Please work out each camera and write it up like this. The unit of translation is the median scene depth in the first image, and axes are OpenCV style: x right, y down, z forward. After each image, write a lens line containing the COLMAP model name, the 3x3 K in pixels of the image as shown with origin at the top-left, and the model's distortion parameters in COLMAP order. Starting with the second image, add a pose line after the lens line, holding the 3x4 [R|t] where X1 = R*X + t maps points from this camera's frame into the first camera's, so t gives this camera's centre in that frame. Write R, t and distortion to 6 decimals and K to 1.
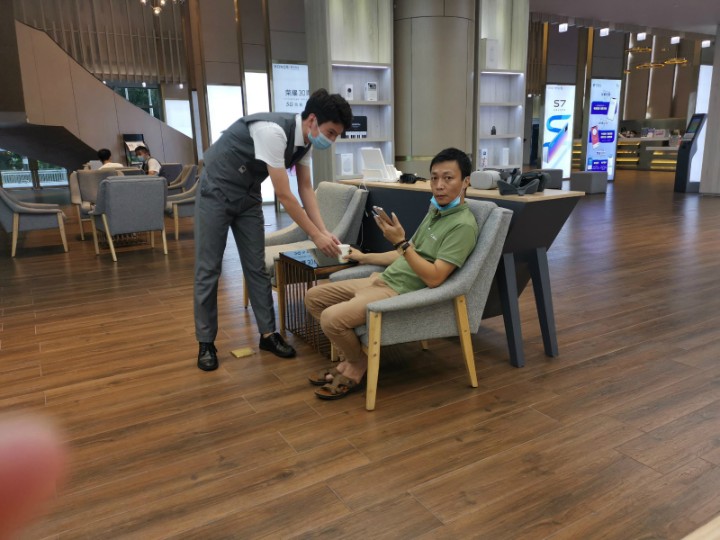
lens RADIAL K [[558.3, 0, 360.0], [0, 558.3, 270.0], [0, 0, 1]] dist [0.069910, -0.070788]
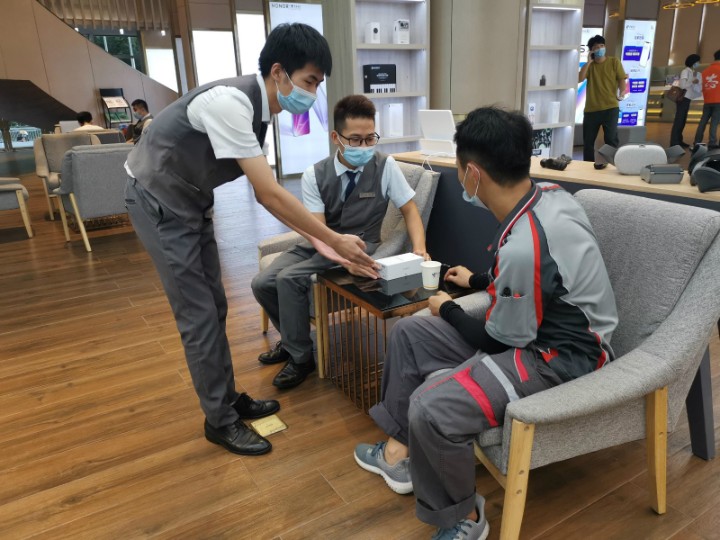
lens RADIAL K [[558.3, 0, 360.0], [0, 558.3, 270.0], [0, 0, 1]] dist [0.069910, -0.070788]
pose [[0.999816, -0.014316, 0.012770, -0.044337], [0.013250, 0.996709, 0.079979, -0.037966], [-0.013873, -0.079795, 0.996715, 0.144405]]
